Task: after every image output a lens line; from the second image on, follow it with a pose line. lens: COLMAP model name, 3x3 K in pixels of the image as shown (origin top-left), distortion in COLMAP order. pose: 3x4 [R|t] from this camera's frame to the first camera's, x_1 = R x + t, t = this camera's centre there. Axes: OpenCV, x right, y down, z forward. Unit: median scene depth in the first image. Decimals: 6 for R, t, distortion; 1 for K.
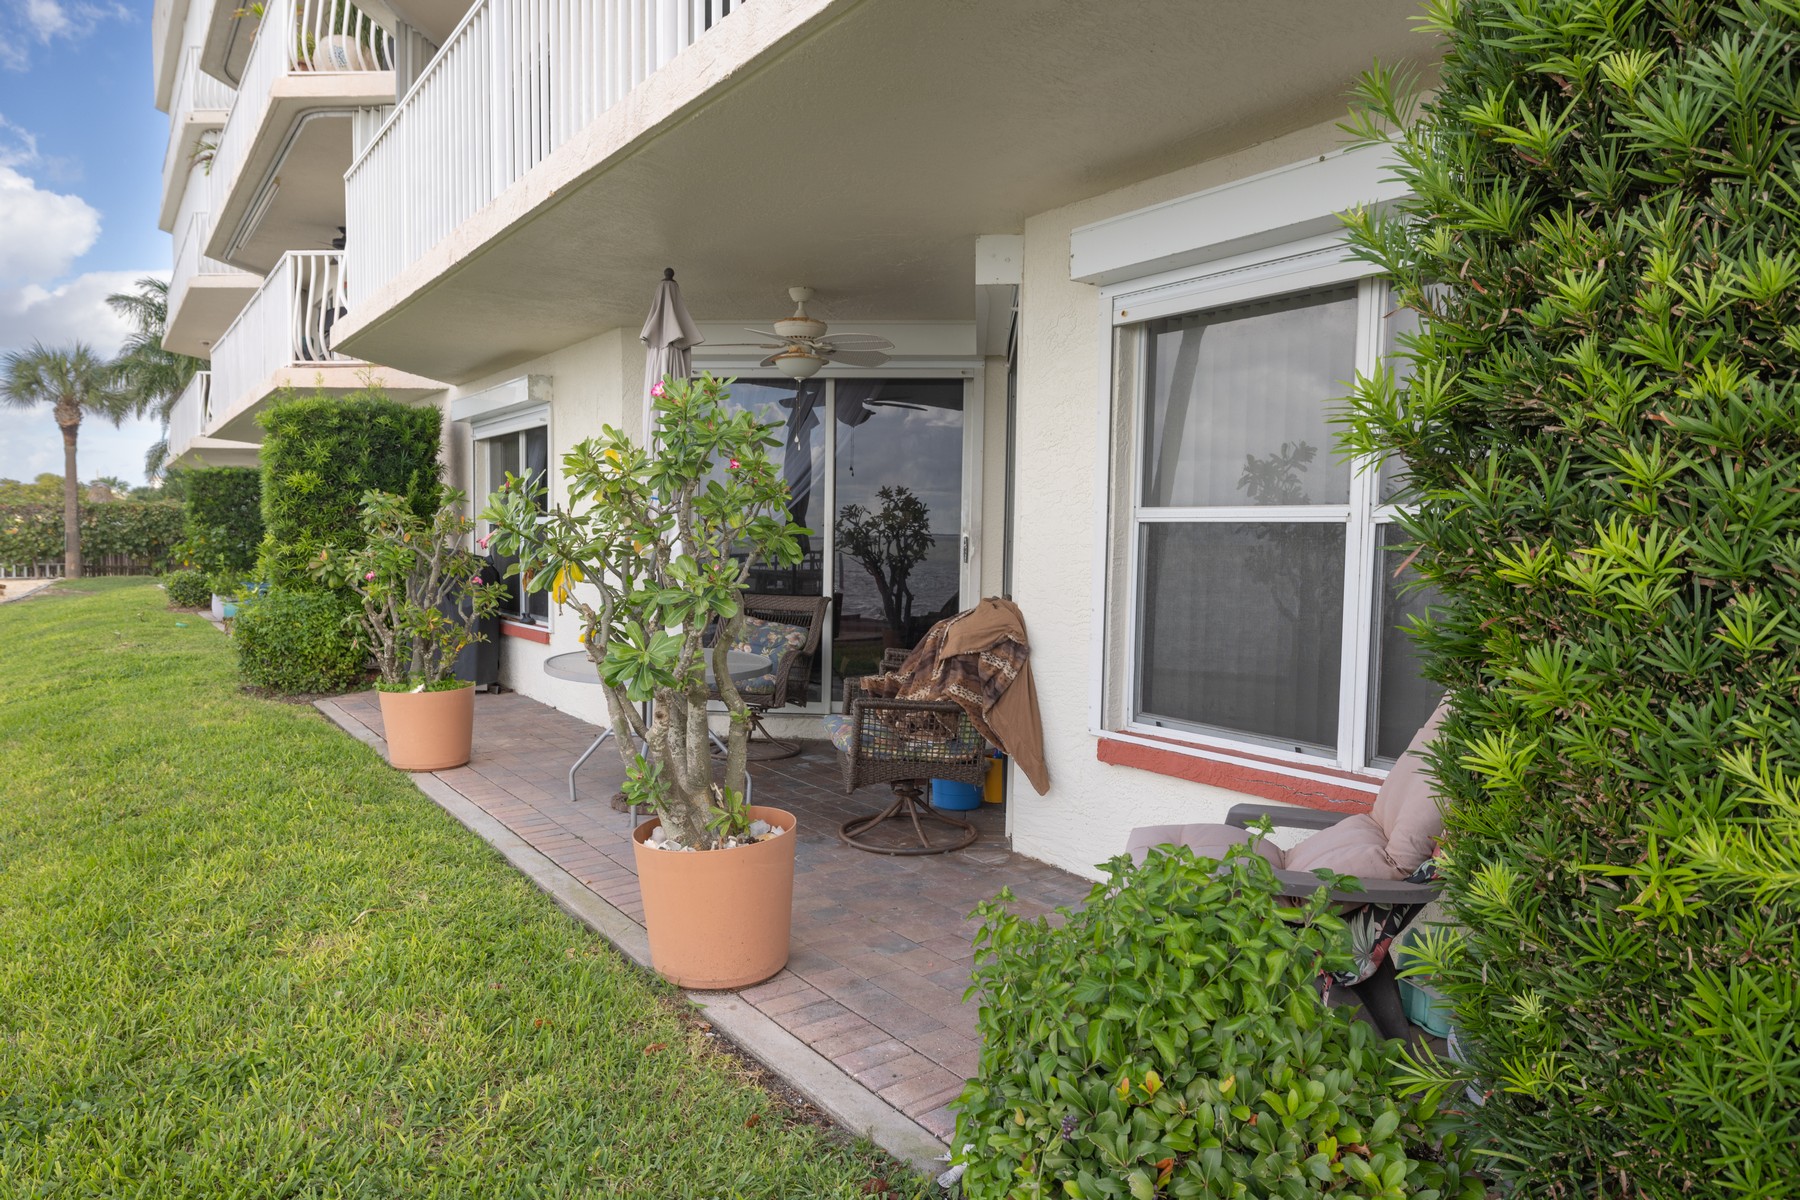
lens RADIAL K [[1106.2, 0, 898.8], [0, 1106.2, 604.0], [0, 0, 1]] dist [0.000372, 0.000053]
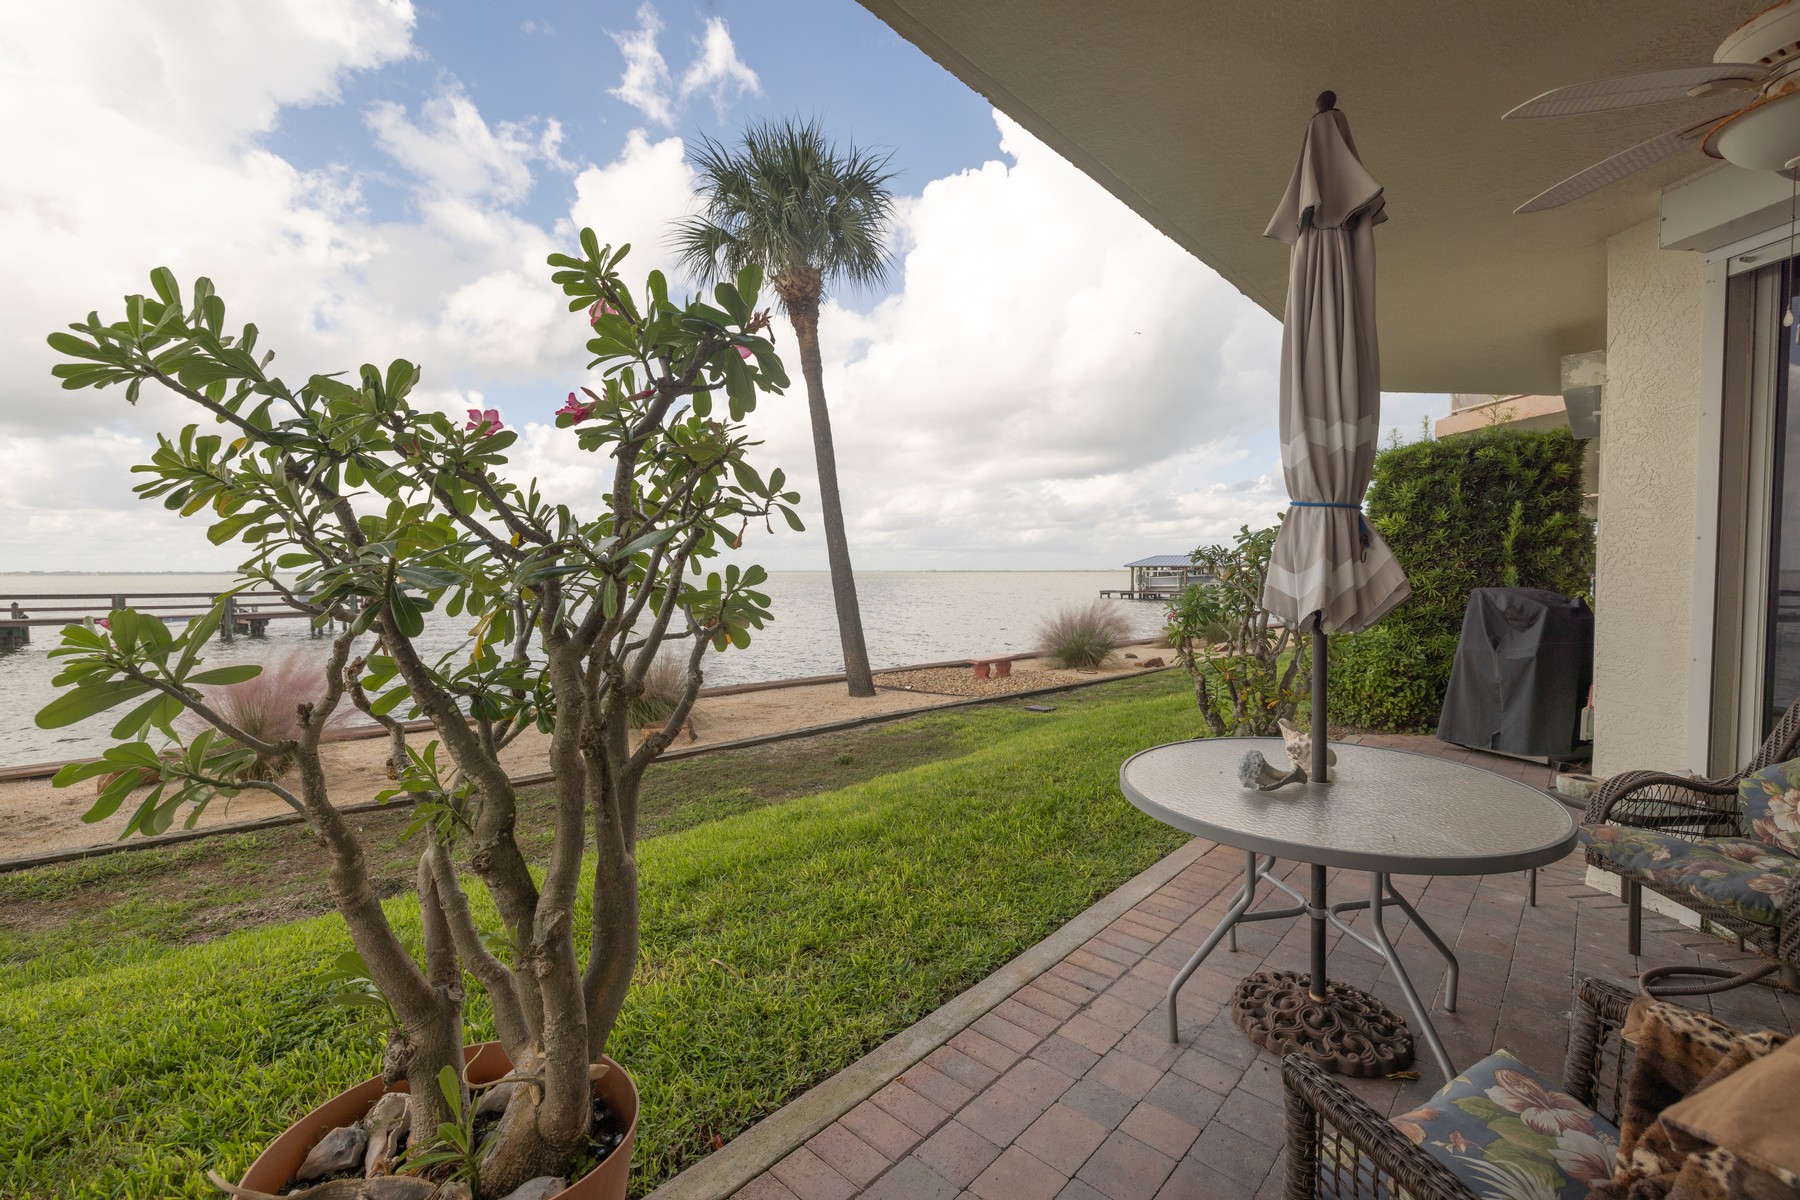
lens RADIAL K [[750.3, 0, 898.1], [0, 750.3, 594.2], [0, 0, 1]] dist [0.000747, 0.000043]
pose [[0.181394, 0.011270, -0.983346, 0.075155], [-0.053394, 0.998572, 0.001595, -0.020083], [0.981960, 0.052216, 0.181737, 0.410401]]
